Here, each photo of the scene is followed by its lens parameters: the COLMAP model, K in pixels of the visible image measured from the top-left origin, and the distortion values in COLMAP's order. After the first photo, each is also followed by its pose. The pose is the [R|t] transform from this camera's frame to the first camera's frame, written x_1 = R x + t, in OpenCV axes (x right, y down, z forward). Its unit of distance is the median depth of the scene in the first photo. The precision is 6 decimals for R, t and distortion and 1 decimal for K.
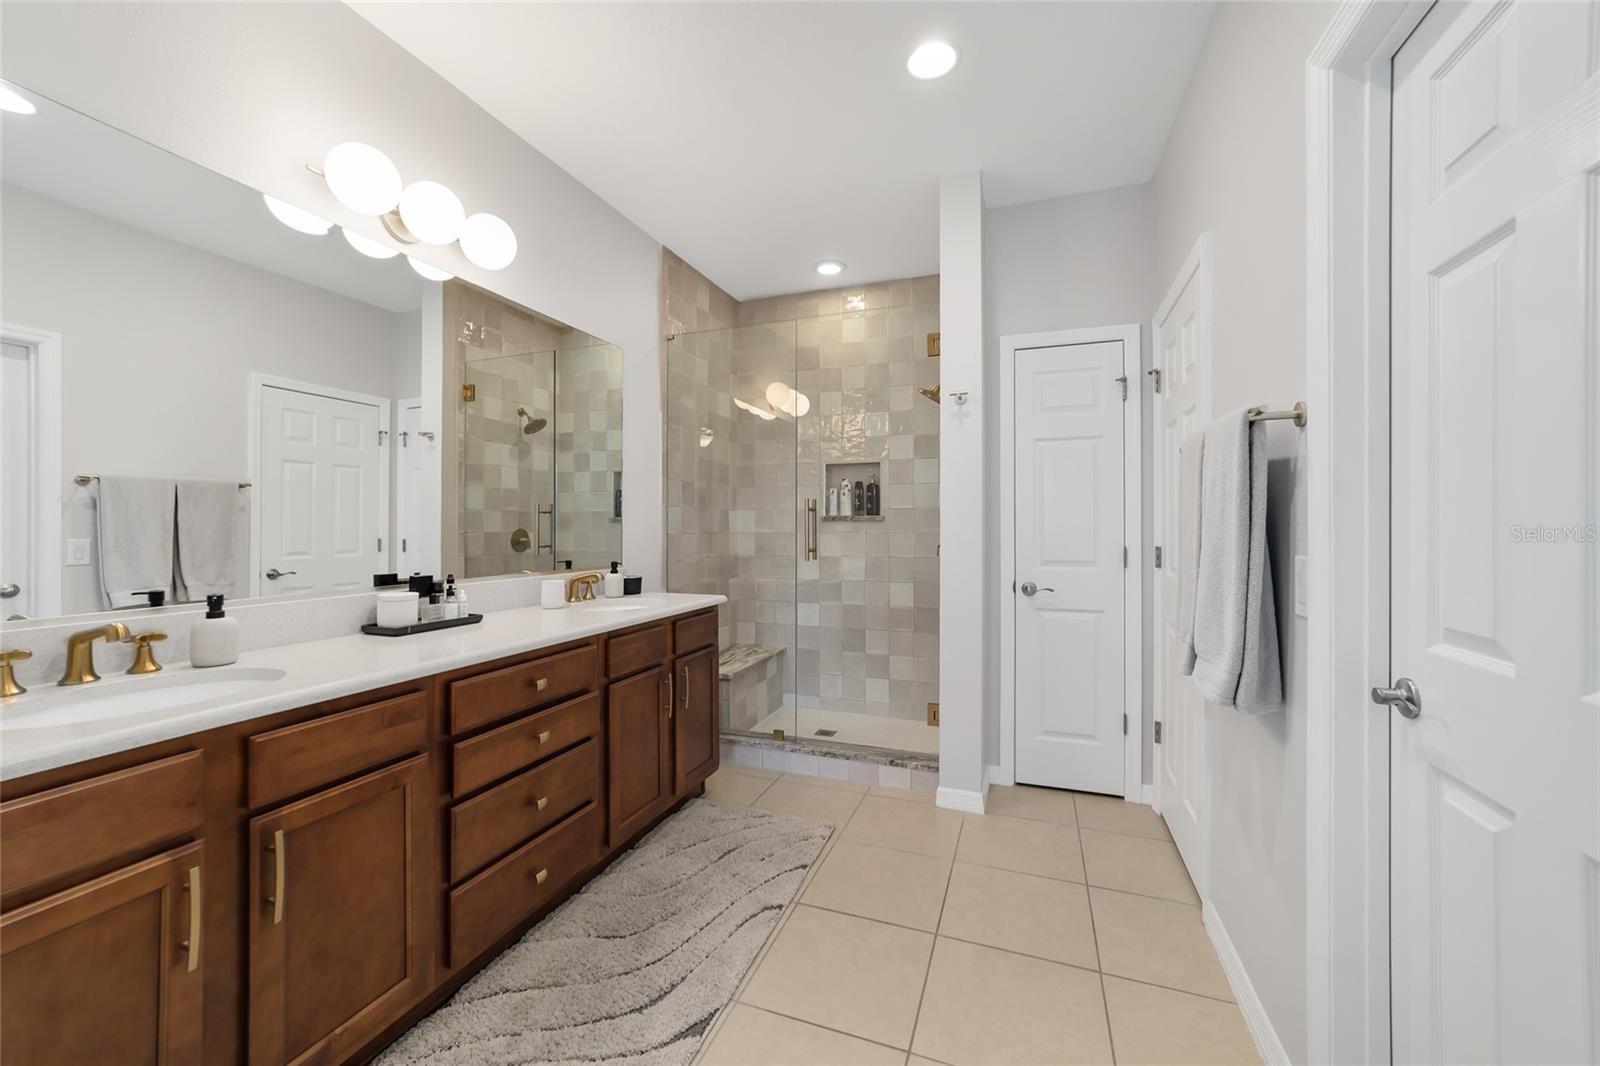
lens RADIAL K [[620.3, 0, 807.7], [0, 620.3, 525.9], [0, 0, 1]] dist [-0.017359, -0.000056]
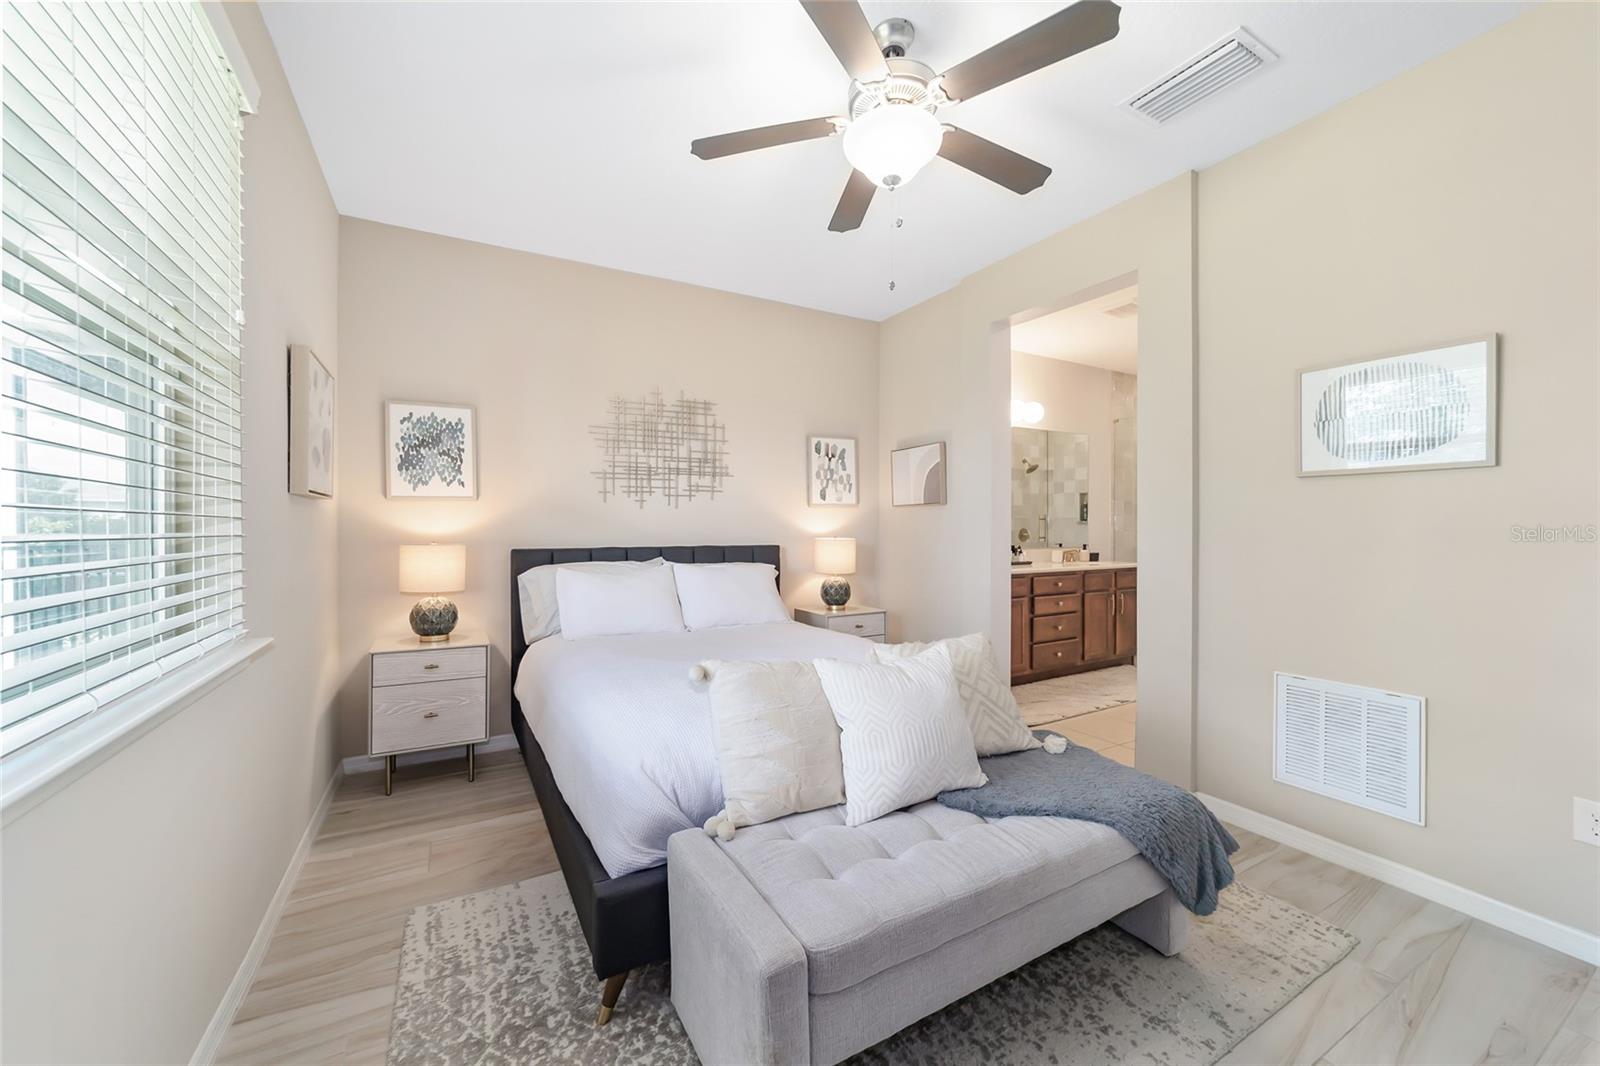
lens RADIAL K [[620.3, 0, 807.7], [0, 620.3, 525.9], [0, 0, 1]] dist [-0.017359, -0.000056]
pose [[0.767956, 0.002529, -0.640498, 0.326358], [-0.003570, 0.999994, -0.000331, 0.002245], [0.640493, 0.002541, 0.767960, -1.290603]]
